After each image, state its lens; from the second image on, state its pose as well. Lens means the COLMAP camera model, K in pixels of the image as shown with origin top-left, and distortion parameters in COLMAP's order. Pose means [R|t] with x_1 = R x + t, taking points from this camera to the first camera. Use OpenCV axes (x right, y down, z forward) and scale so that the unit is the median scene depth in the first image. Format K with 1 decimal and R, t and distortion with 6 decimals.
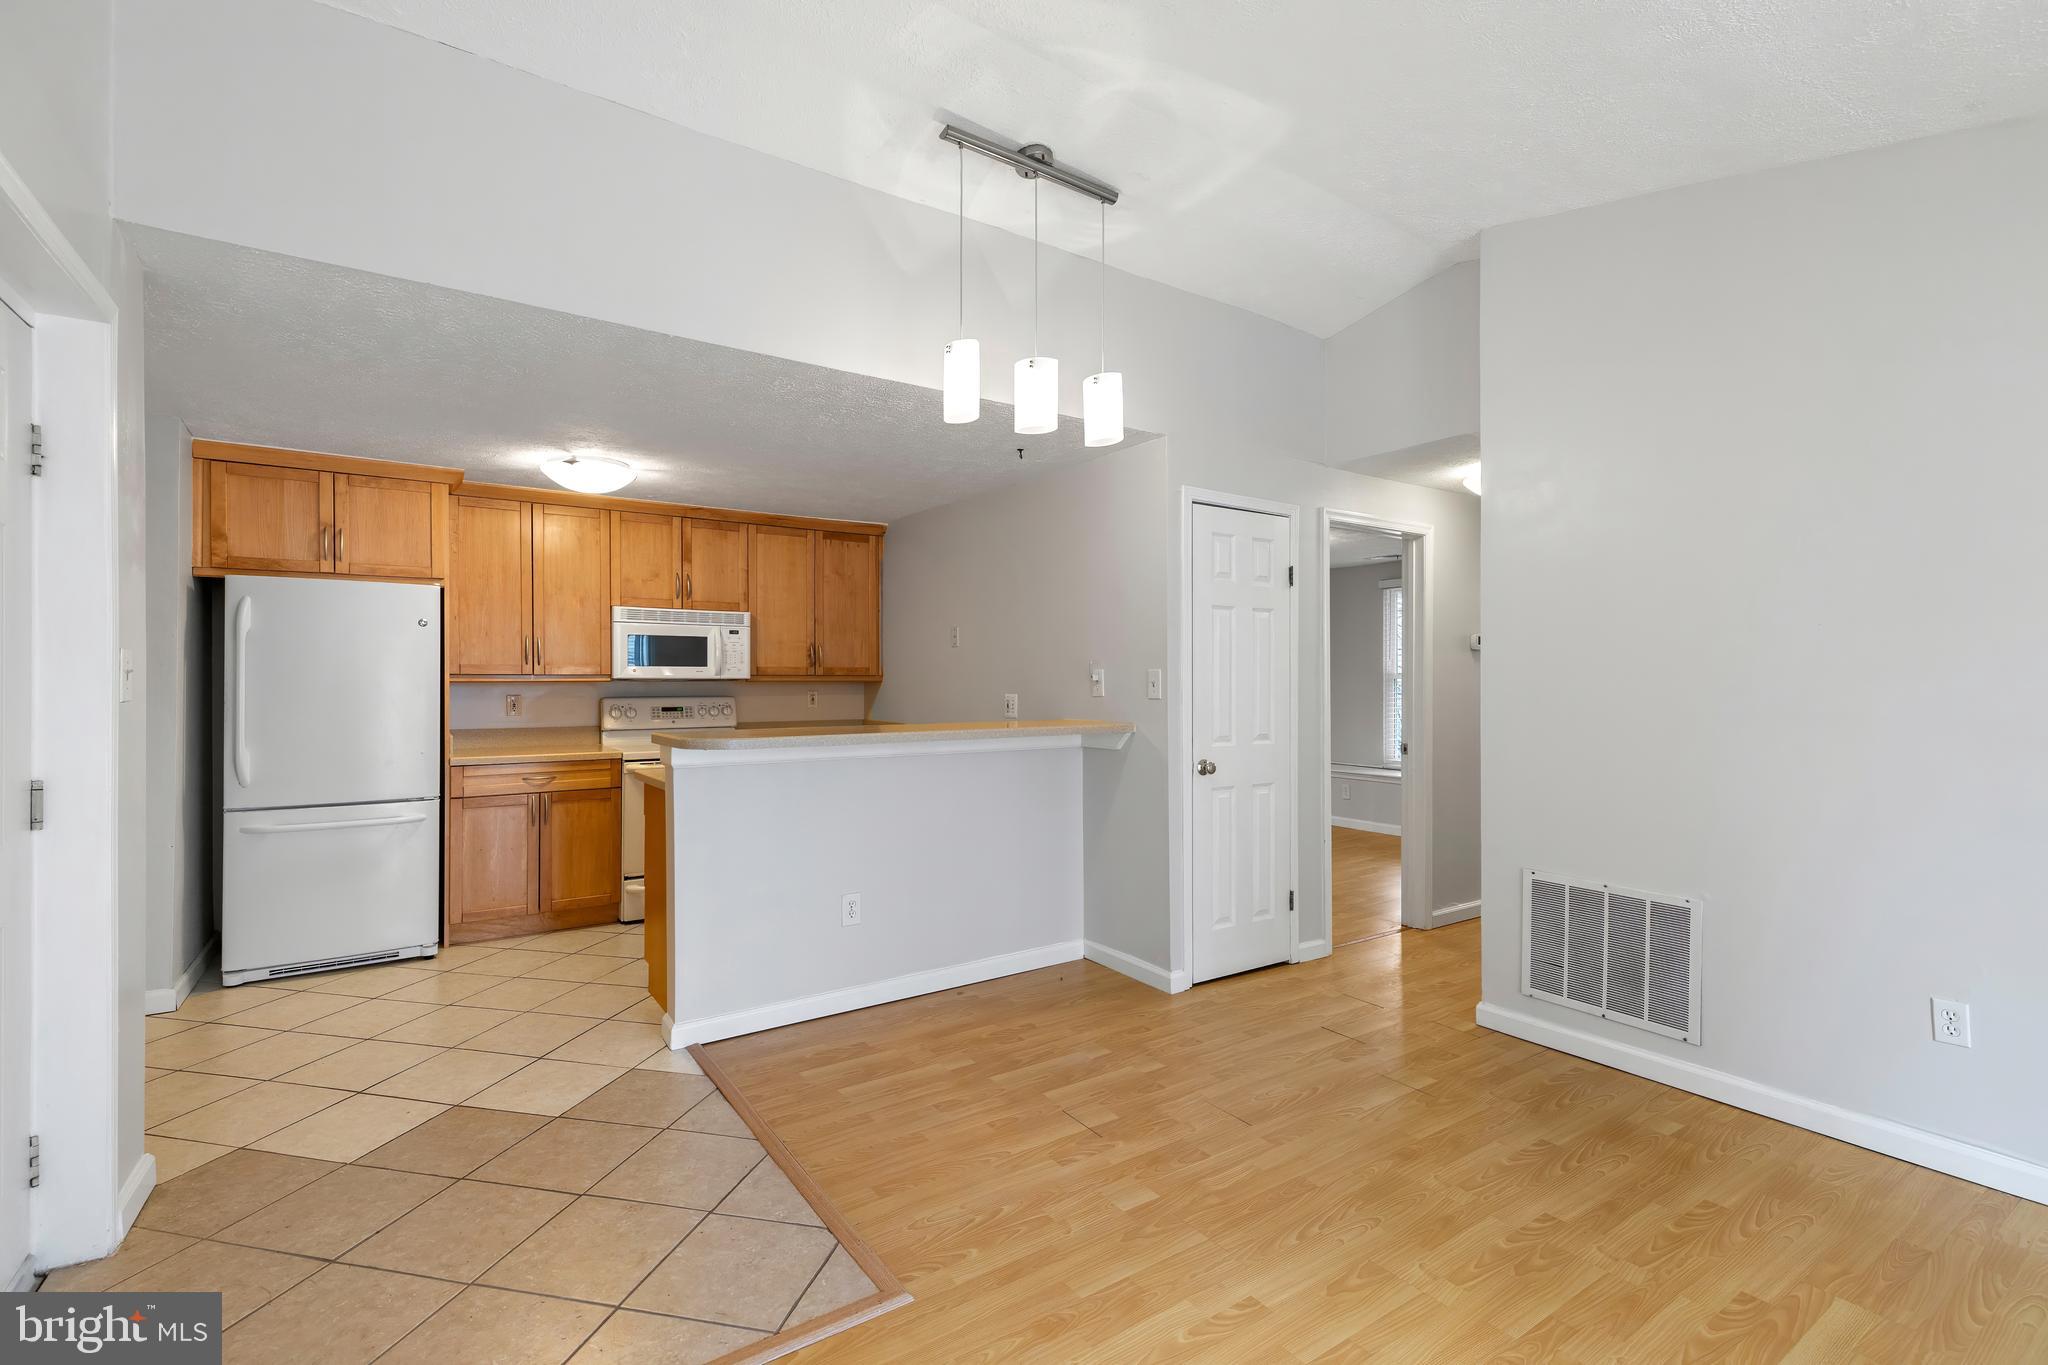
lens RADIAL K [[922.0, 0, 1030.8], [0, 922.0, 680.8], [0, 0, 1]] dist [0.006330, -0.003138]
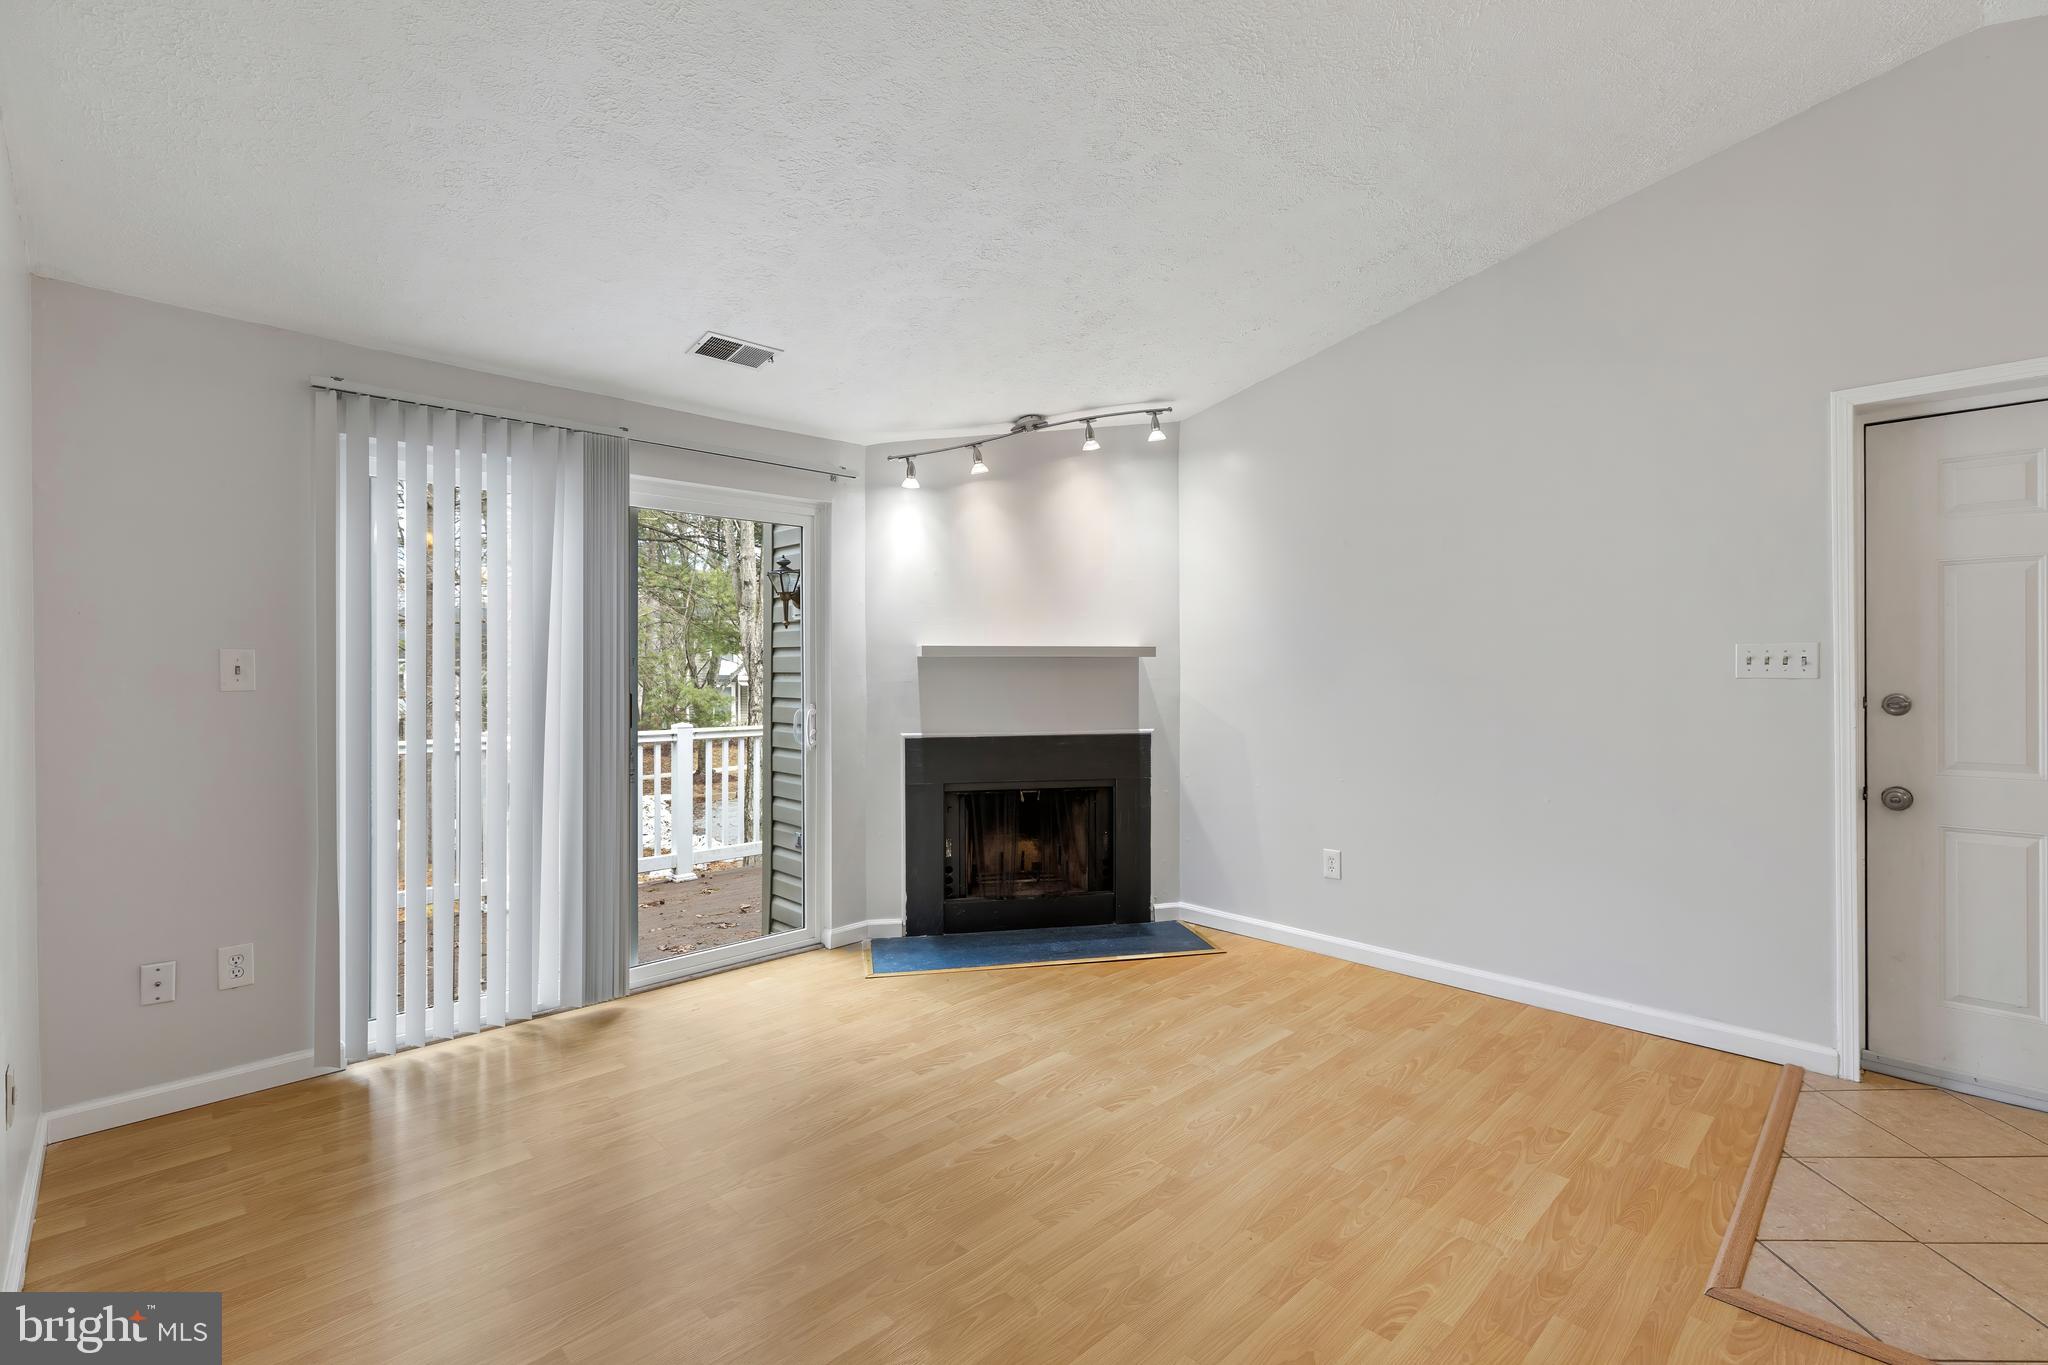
lens RADIAL K [[922.0, 0, 1038.7], [0, 922.0, 667.5], [0, 0, 1]] dist [0.006330, -0.003138]
pose [[-0.983592, -0.002391, -0.180389, 0.364540], [-0.002091, 0.999996, -0.001852, 0.005342], [0.180393, -0.001445, -0.983594, 0.898843]]
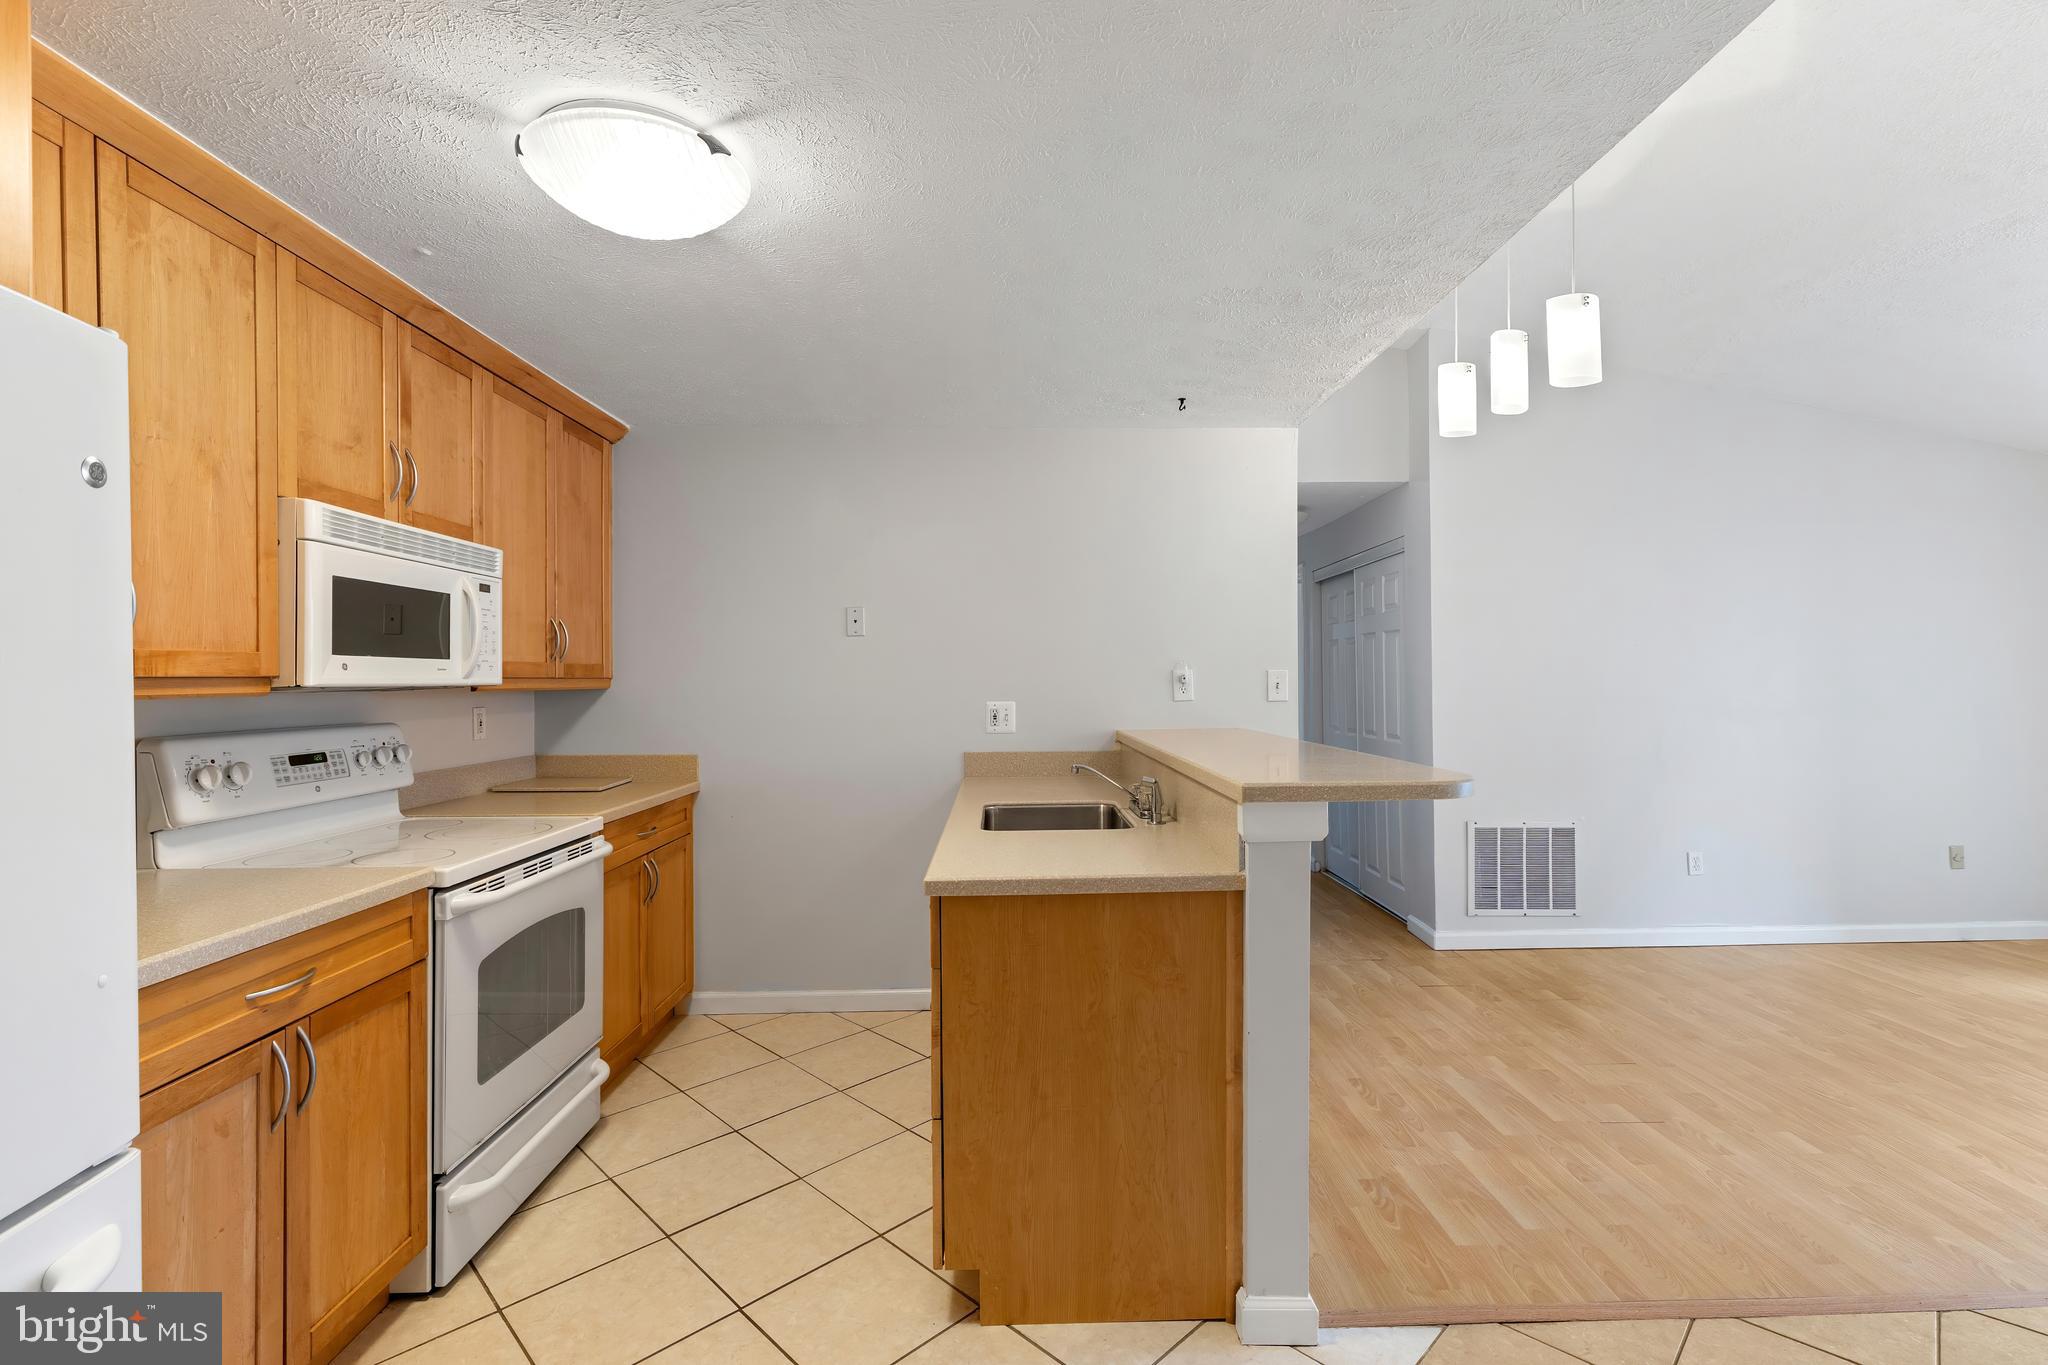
lens RADIAL K [[922.0, 0, 1033.4], [0, 922.0, 675.4], [0, 0, 1]] dist [0.006330, -0.003138]
pose [[0.541043, -0.000754, 0.840995, -0.776880], [0.007375, 0.999965, -0.003848, -0.004509], [-0.840963, 0.008284, 0.541030, 0.680966]]
